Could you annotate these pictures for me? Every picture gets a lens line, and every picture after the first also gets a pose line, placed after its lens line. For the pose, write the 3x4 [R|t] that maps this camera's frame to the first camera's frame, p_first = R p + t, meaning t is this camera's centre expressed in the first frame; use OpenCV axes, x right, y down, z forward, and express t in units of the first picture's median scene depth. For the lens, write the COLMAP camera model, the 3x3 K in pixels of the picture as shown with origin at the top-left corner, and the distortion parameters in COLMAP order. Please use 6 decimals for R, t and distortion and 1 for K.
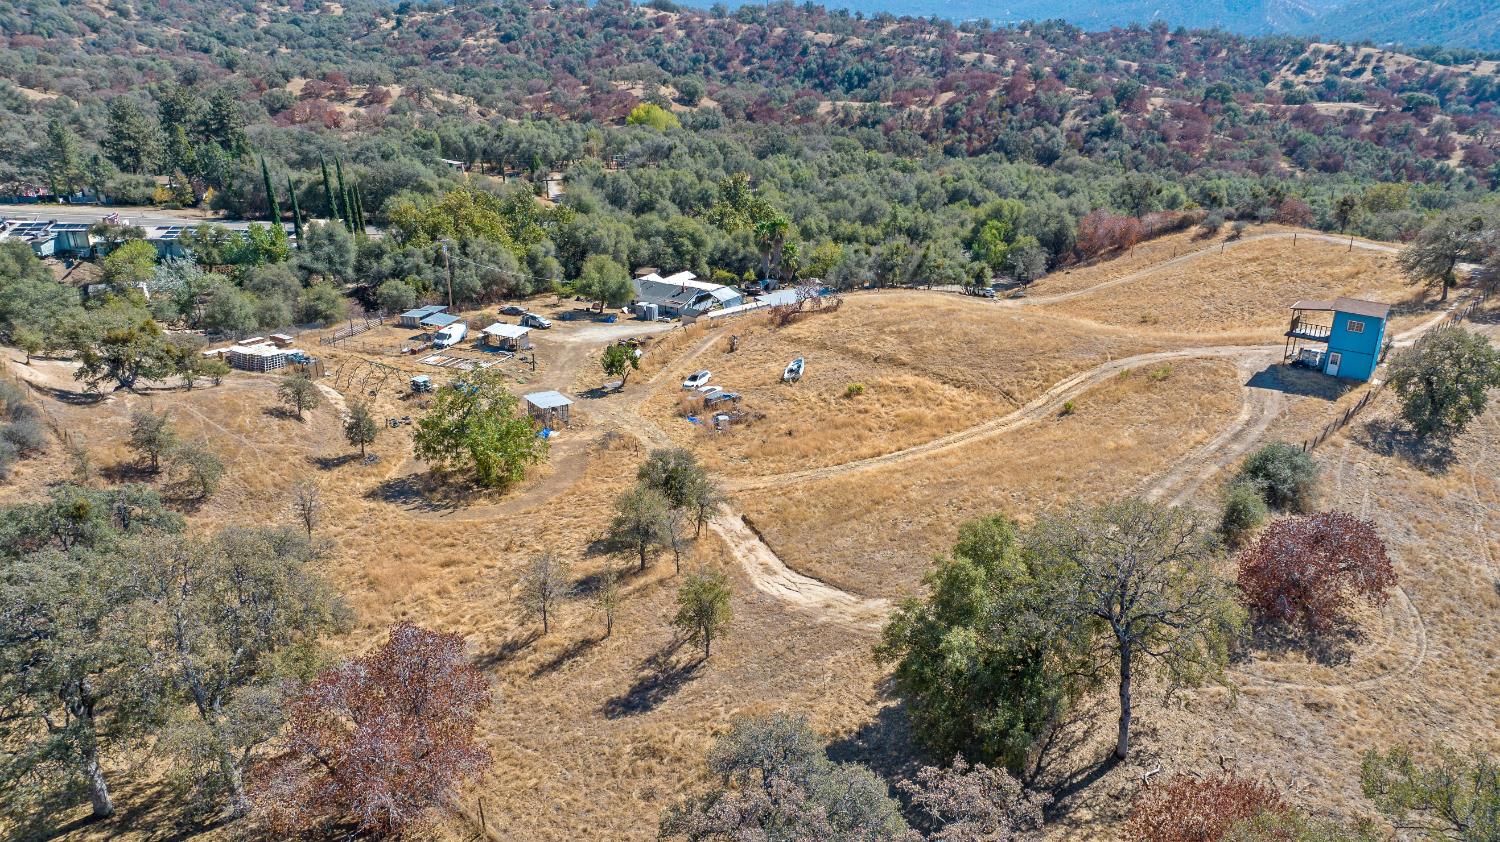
lens RADIAL K [[1060.9, 0, 754.8], [0, 1060.9, 422.9], [0, 0, 1]] dist [-0.053395, 0.069358]
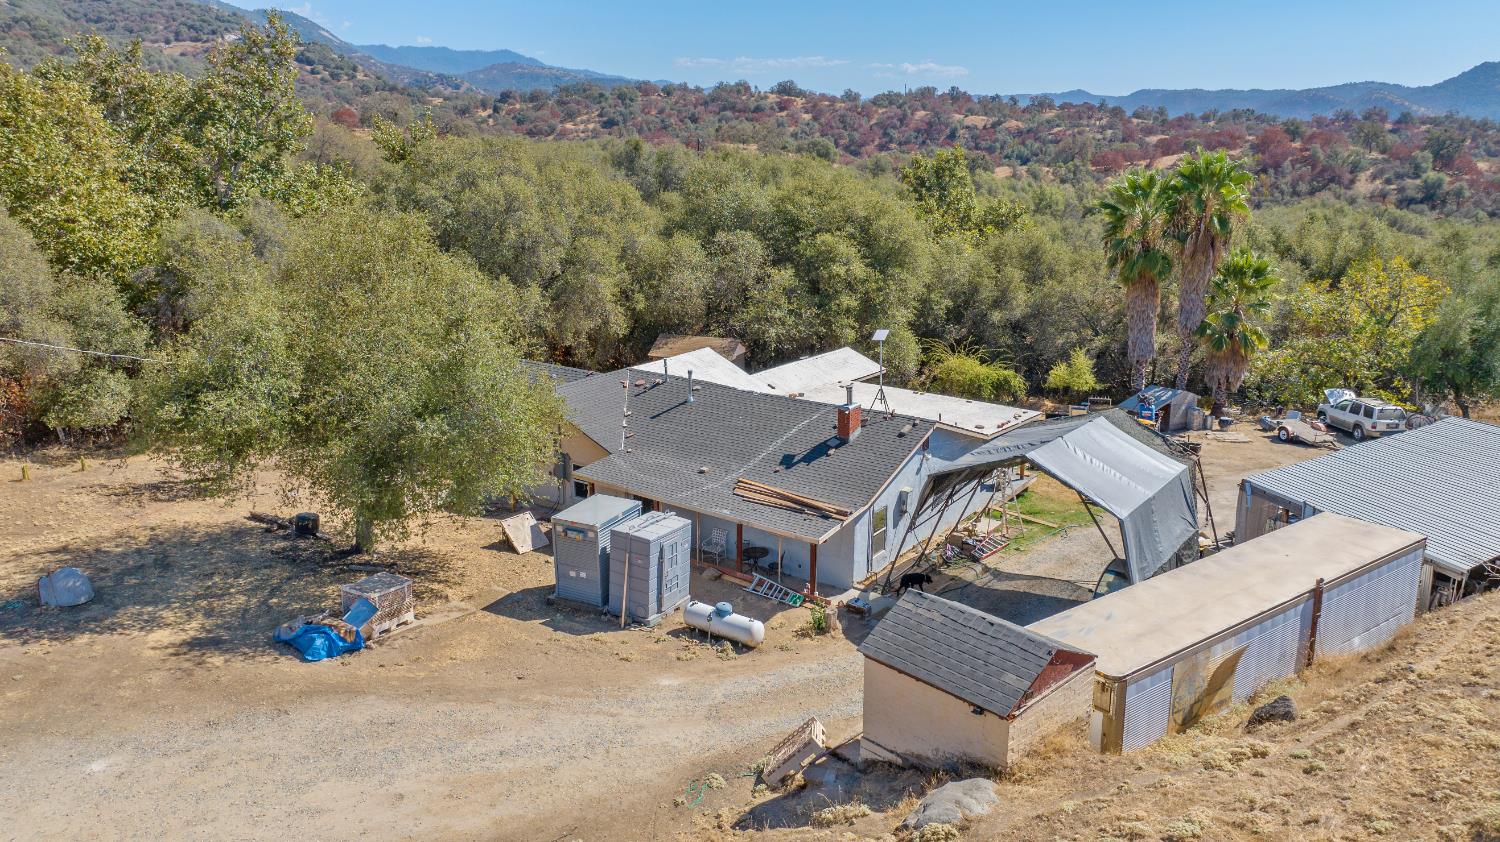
lens RADIAL K [[1060.9, 0, 747.8], [0, 1060.9, 421.6], [0, 0, 1]] dist [-0.053395, 0.069358]
pose [[0.993152, 0.026694, -0.113737, -0.013878], [-0.039614, 0.992817, -0.112891, -0.022967], [0.109907, 0.116624, 0.987076, 0.178444]]
